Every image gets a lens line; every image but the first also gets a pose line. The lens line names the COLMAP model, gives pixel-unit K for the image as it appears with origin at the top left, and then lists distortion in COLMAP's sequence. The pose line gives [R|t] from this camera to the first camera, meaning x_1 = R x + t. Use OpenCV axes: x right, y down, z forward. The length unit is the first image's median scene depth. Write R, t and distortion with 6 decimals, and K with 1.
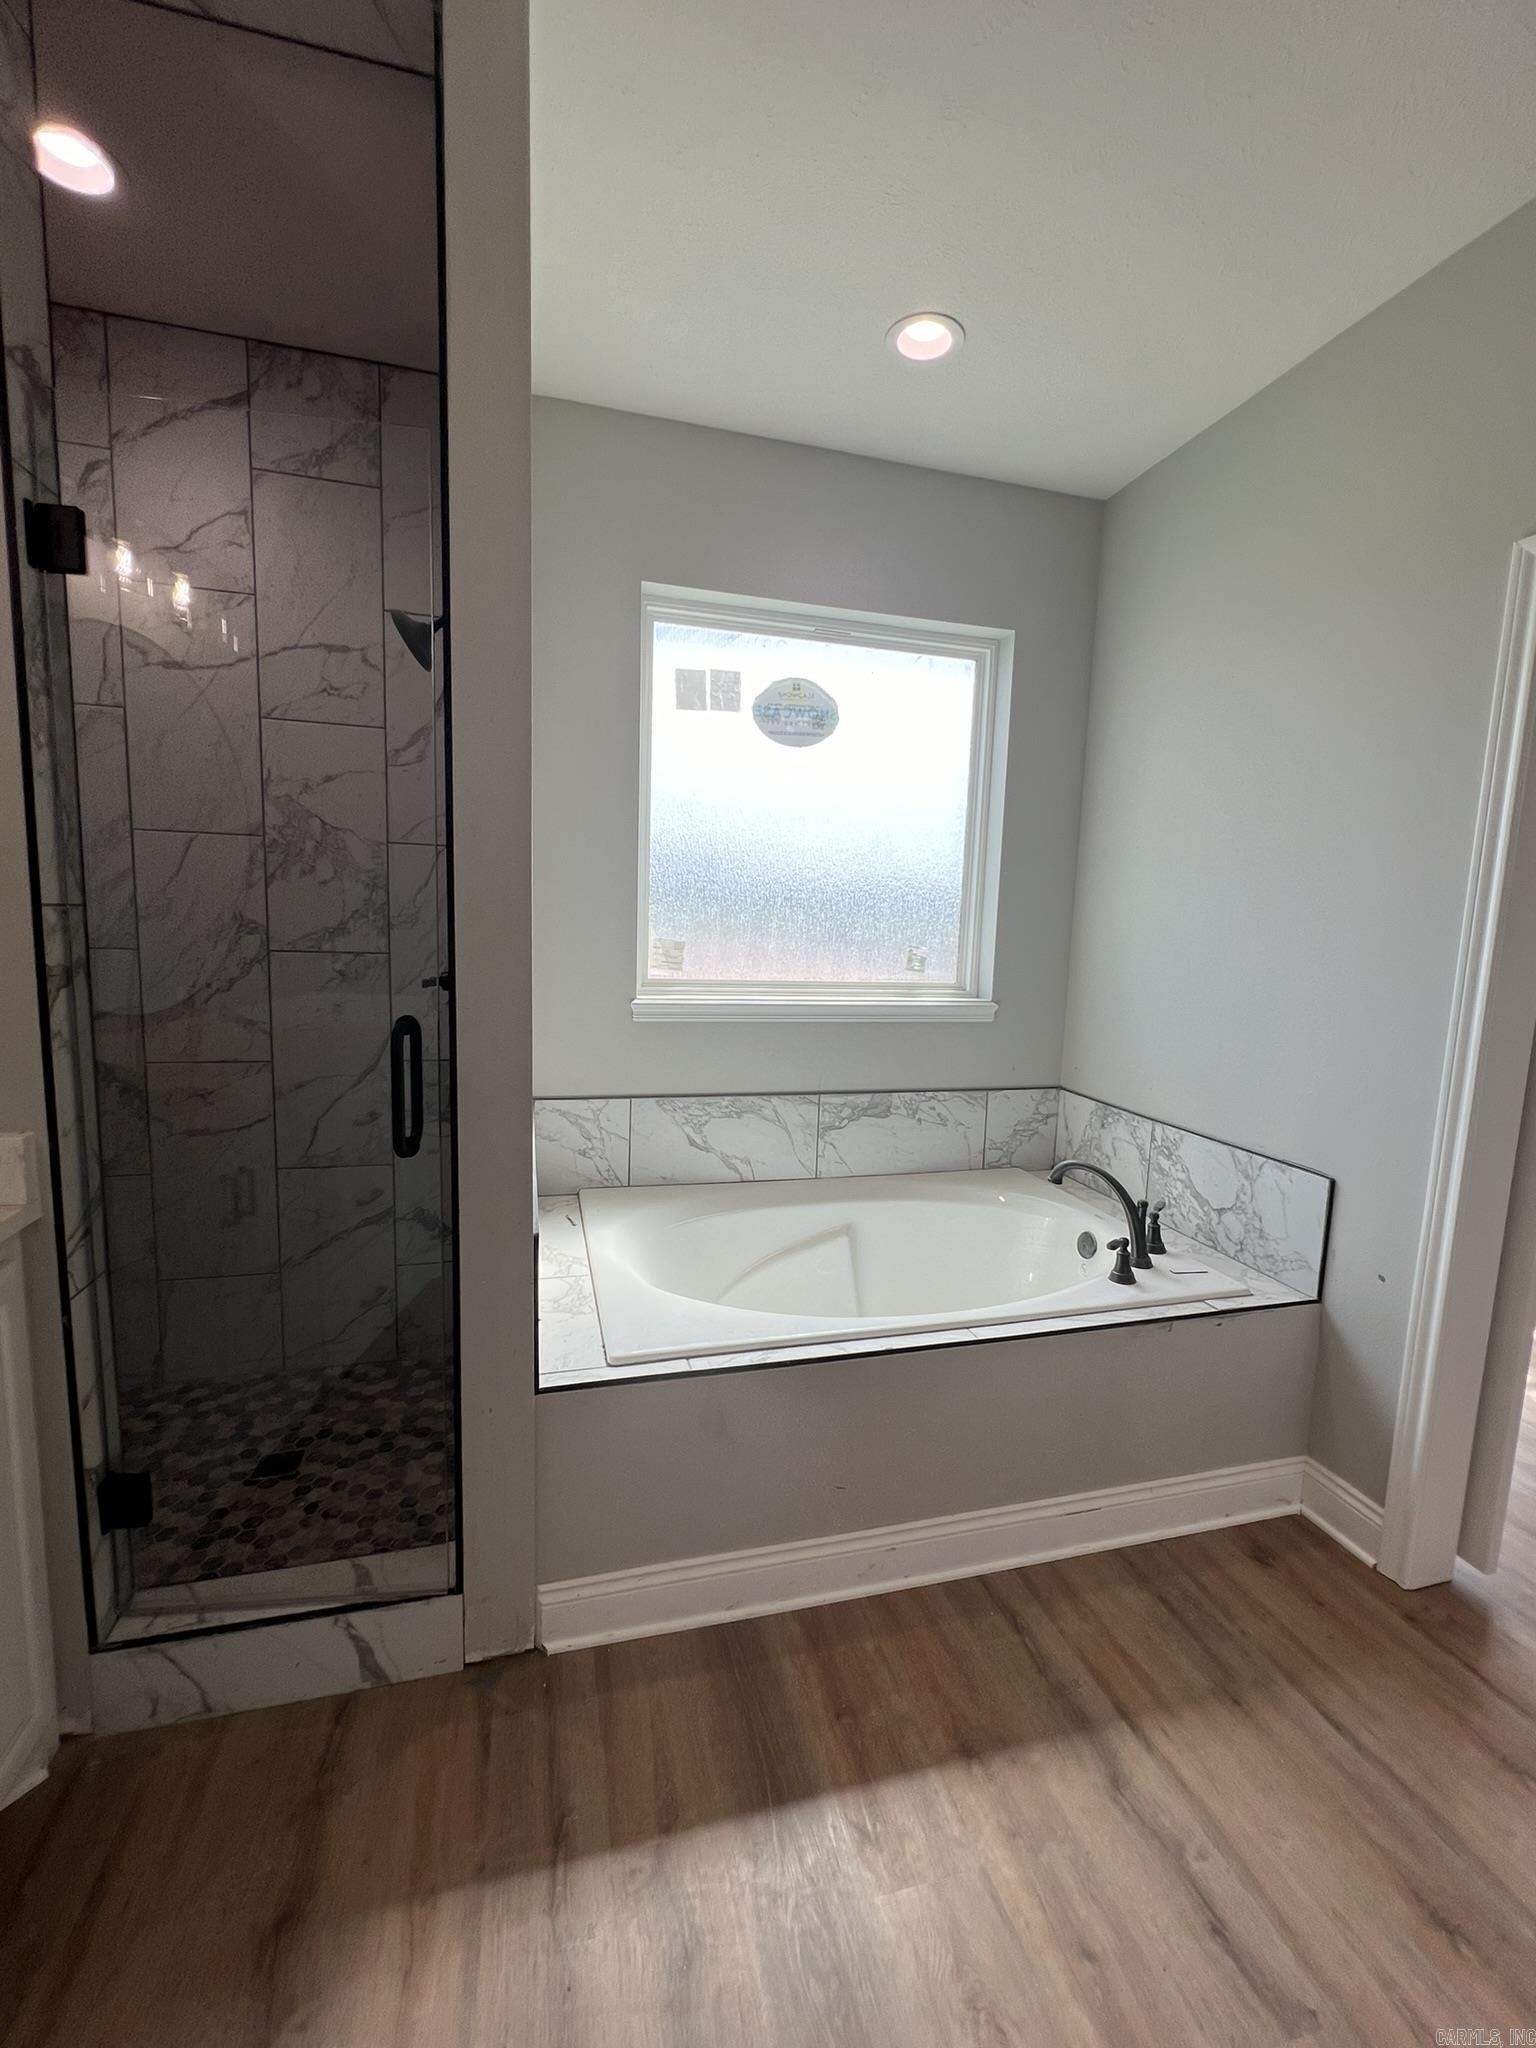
lens RADIAL K [[876.5, 0, 772.4], [0, 876.5, 1021.5], [0, 0, 1]] dist [-0.002250, 0.000217]
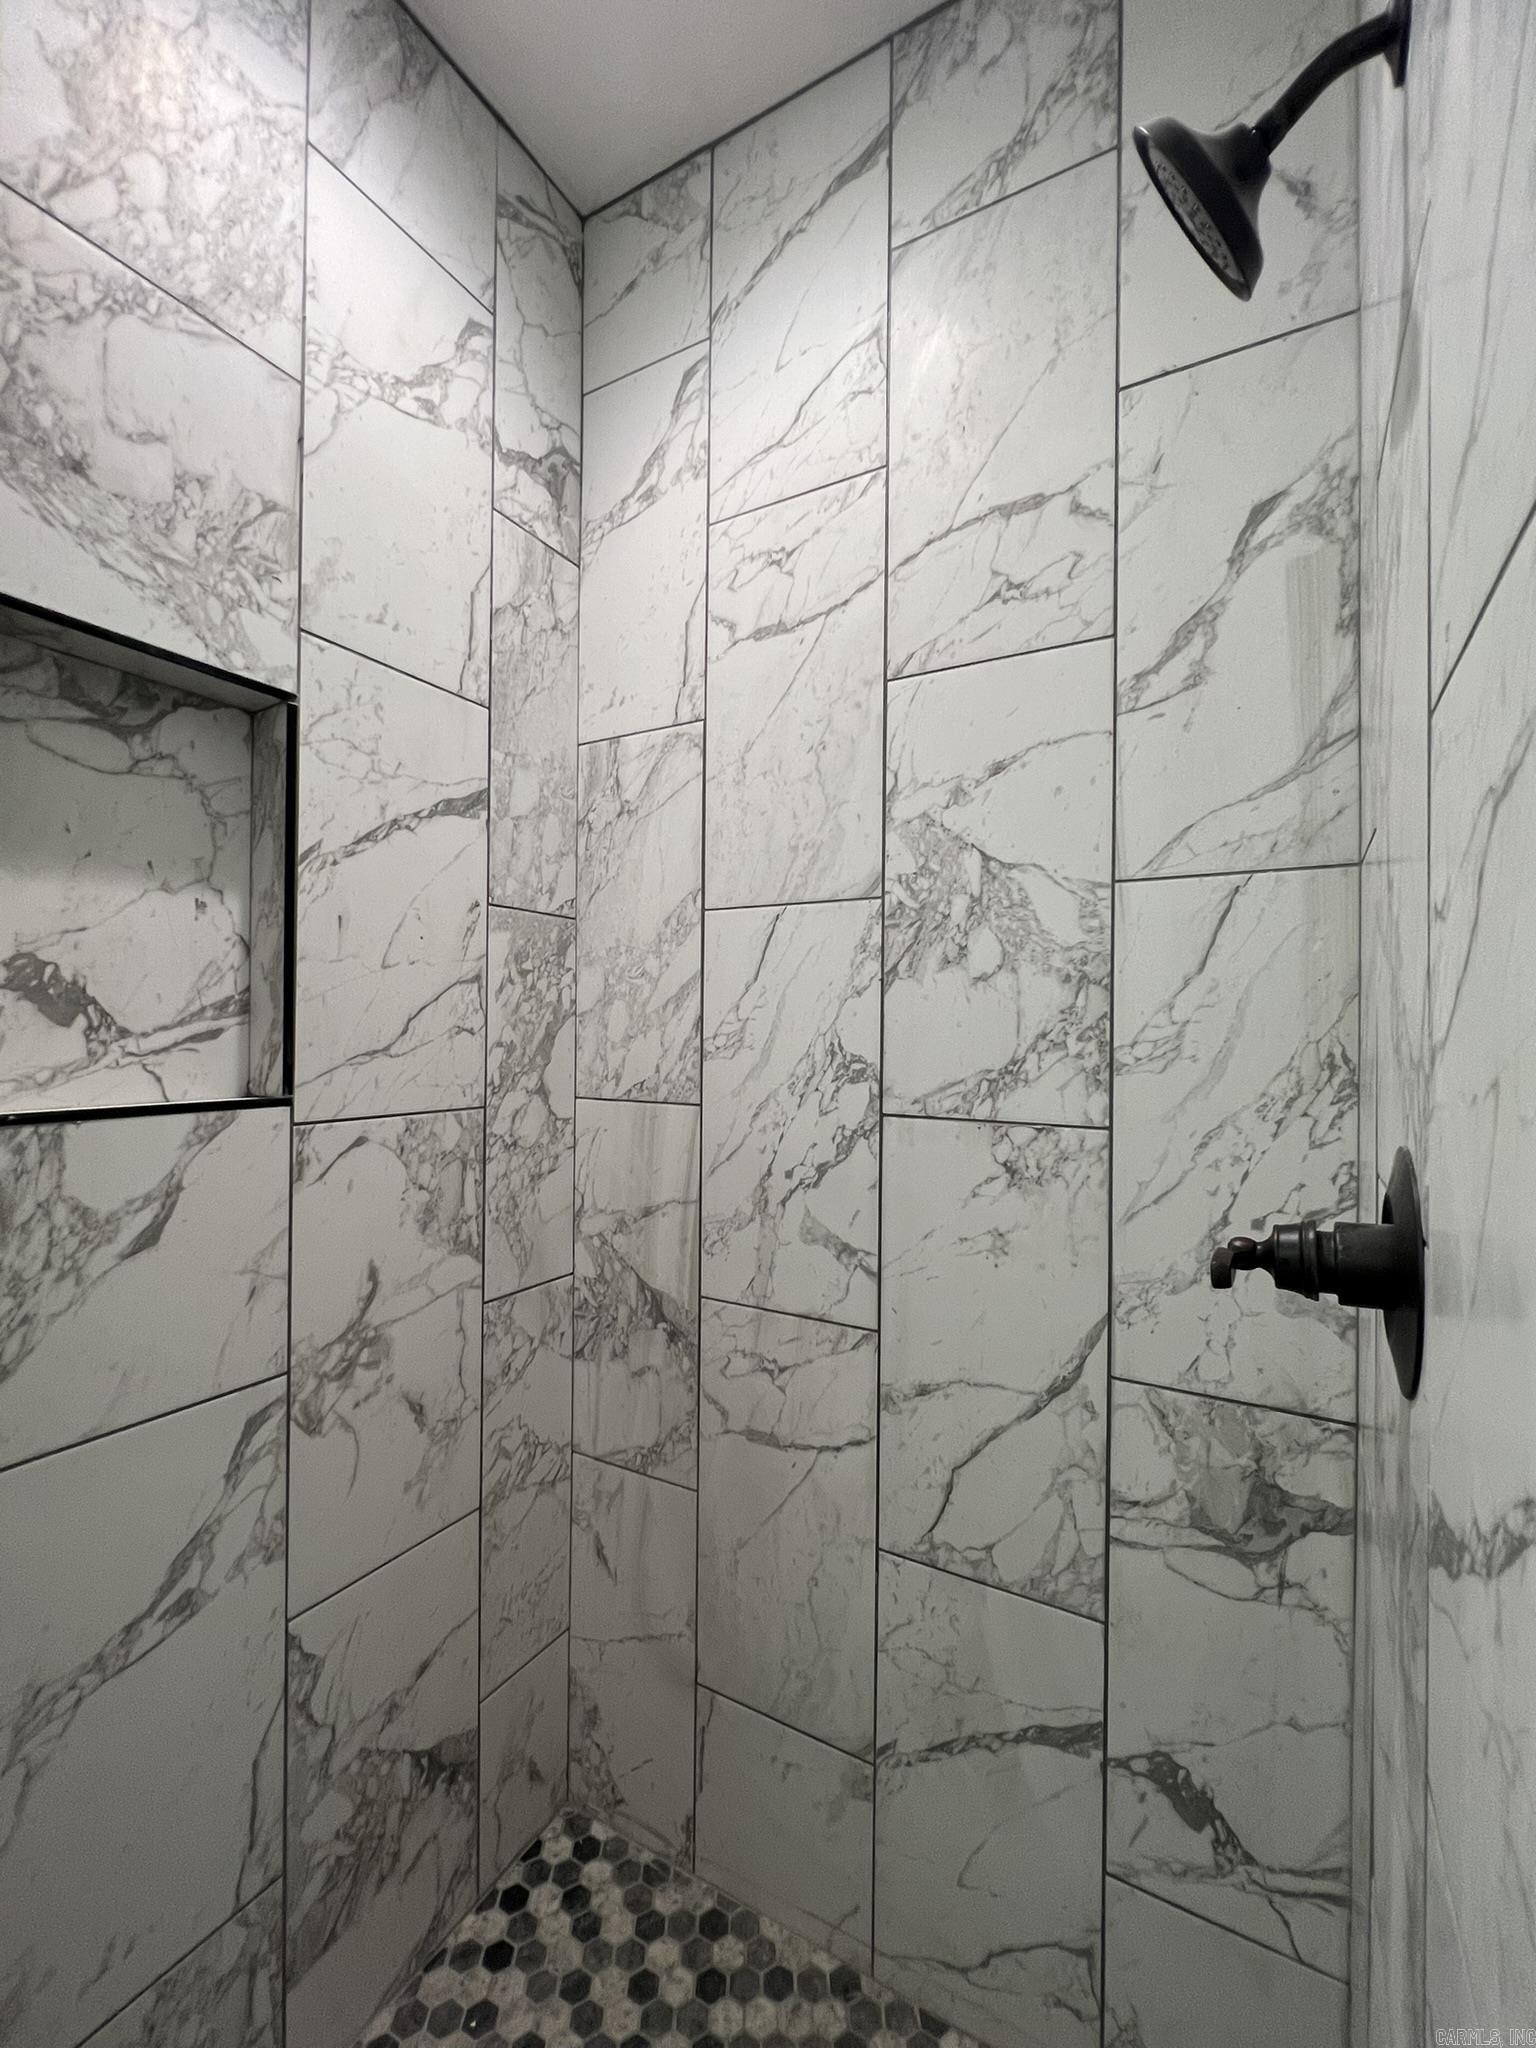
lens RADIAL K [[876.5, 0, 766.5], [0, 876.5, 1027.0], [0, 0, 1]] dist [-0.002250, 0.000217]
pose [[0.705271, -0.033465, -0.708148, -0.256901], [-0.076912, 0.989378, -0.123356, -0.063632], [0.704754, 0.141464, 0.695205, 0.590491]]
